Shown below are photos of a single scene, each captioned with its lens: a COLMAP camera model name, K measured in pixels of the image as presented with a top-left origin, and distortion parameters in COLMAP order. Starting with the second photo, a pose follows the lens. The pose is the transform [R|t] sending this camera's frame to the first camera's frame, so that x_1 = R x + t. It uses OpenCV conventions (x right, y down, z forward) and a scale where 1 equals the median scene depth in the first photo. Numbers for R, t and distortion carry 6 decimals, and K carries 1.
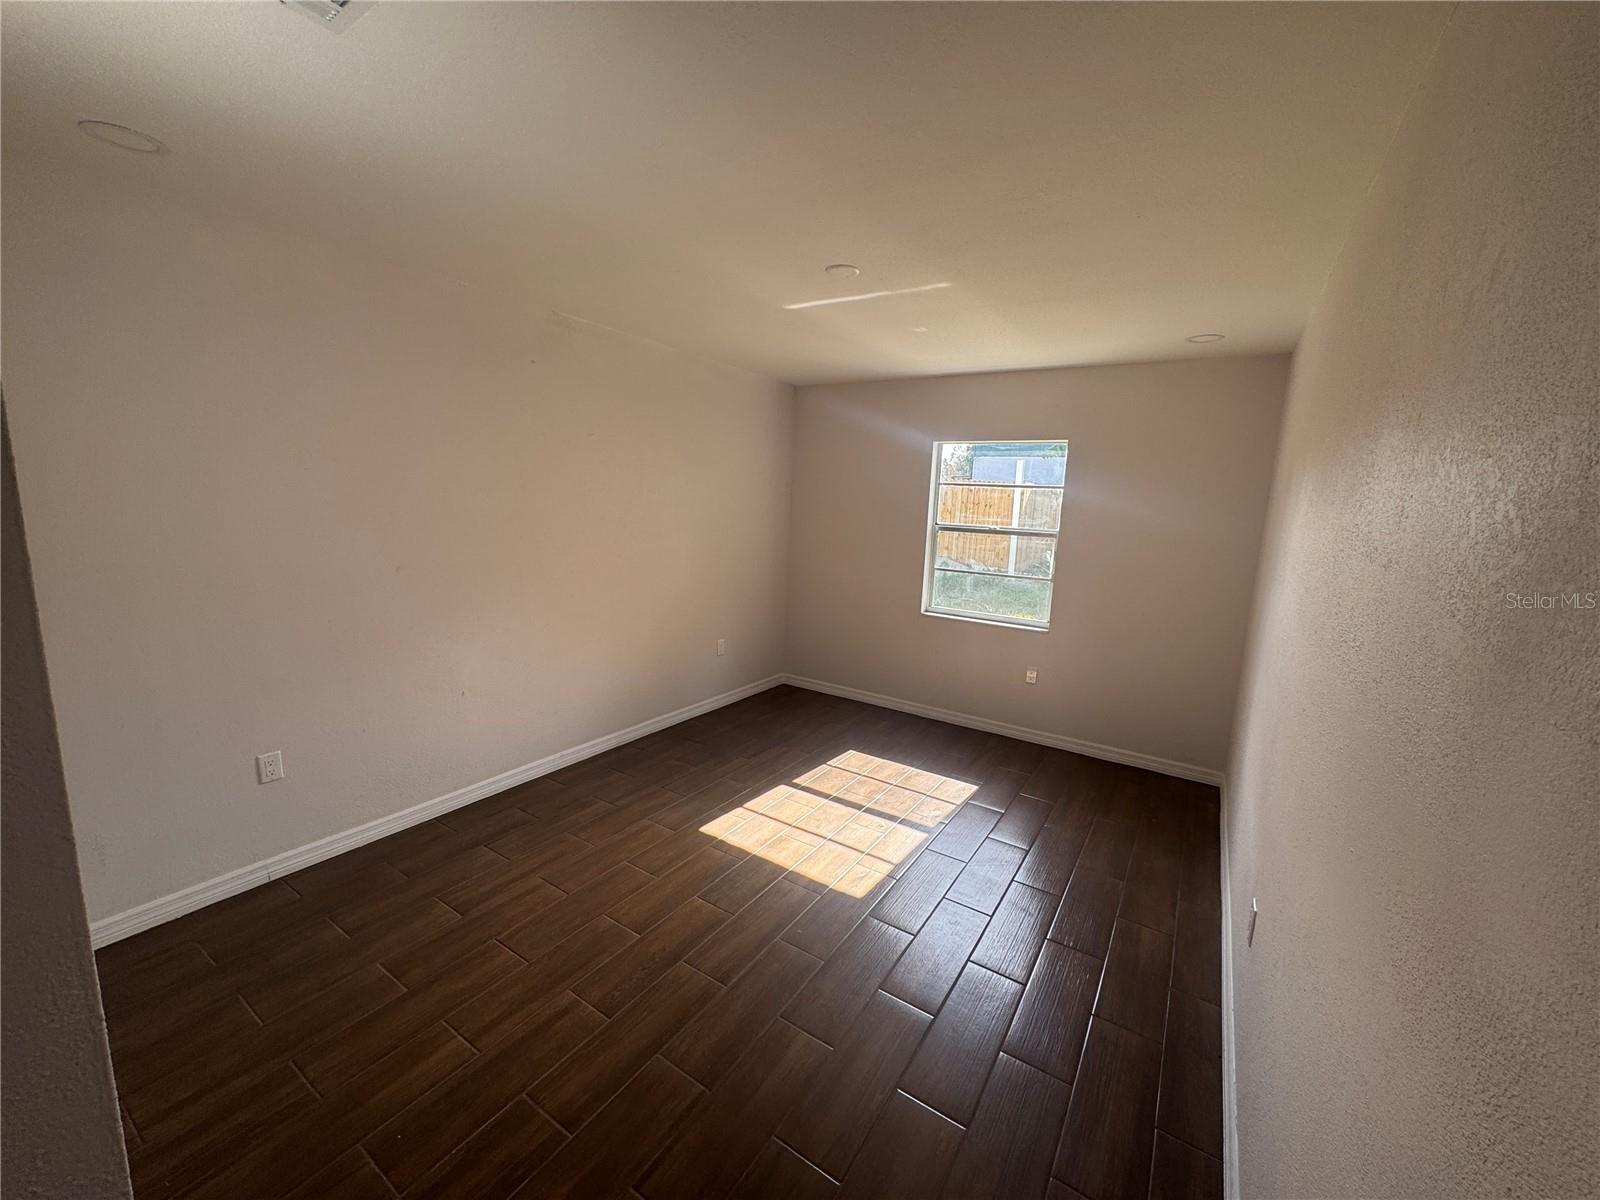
lens RADIAL K [[636.4, 0, 802.8], [0, 636.4, 598.4], [0, 0, 1]] dist [-0.002396, 0.001439]
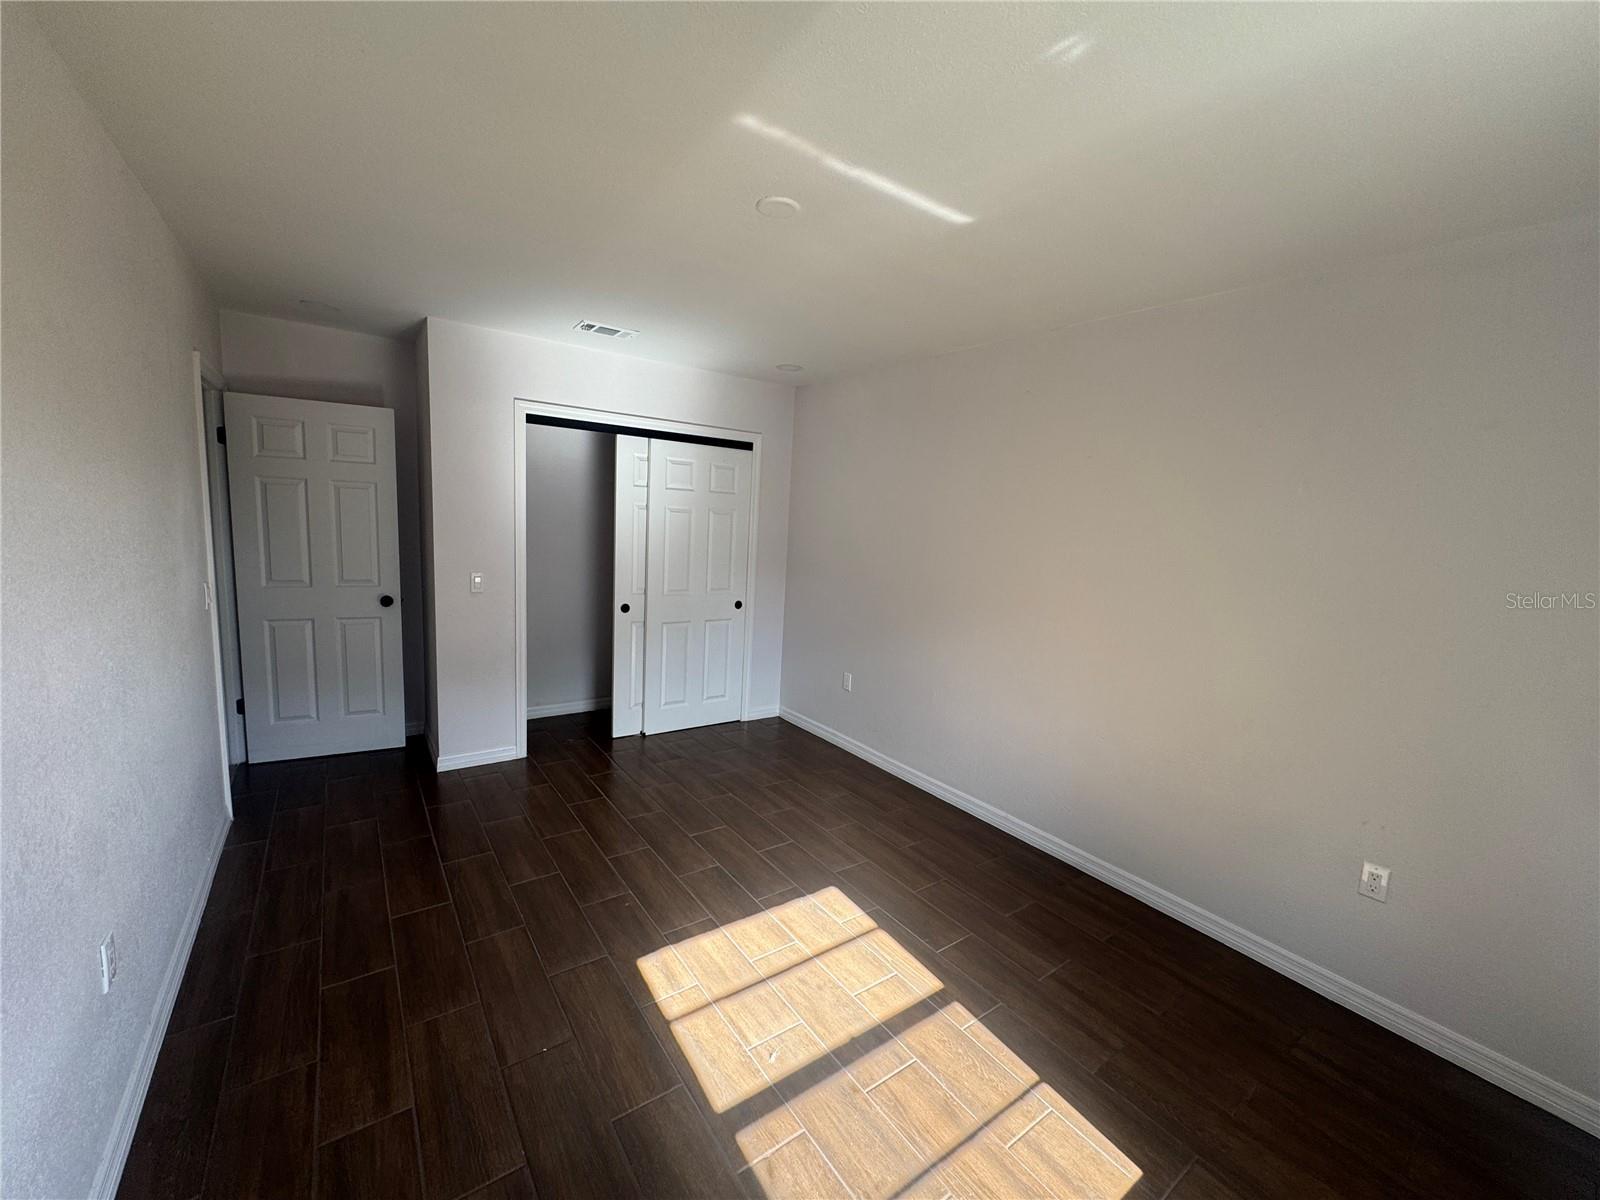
lens RADIAL K [[636.4, 0, 795.9], [0, 636.4, 596.0], [0, 0, 1]] dist [-0.002396, 0.001439]
pose [[-0.362911, 0.058212, -0.930004, 0.669123], [-0.216675, 0.965418, 0.144981, -0.147875], [0.906282, 0.254124, -0.337747, 1.170666]]
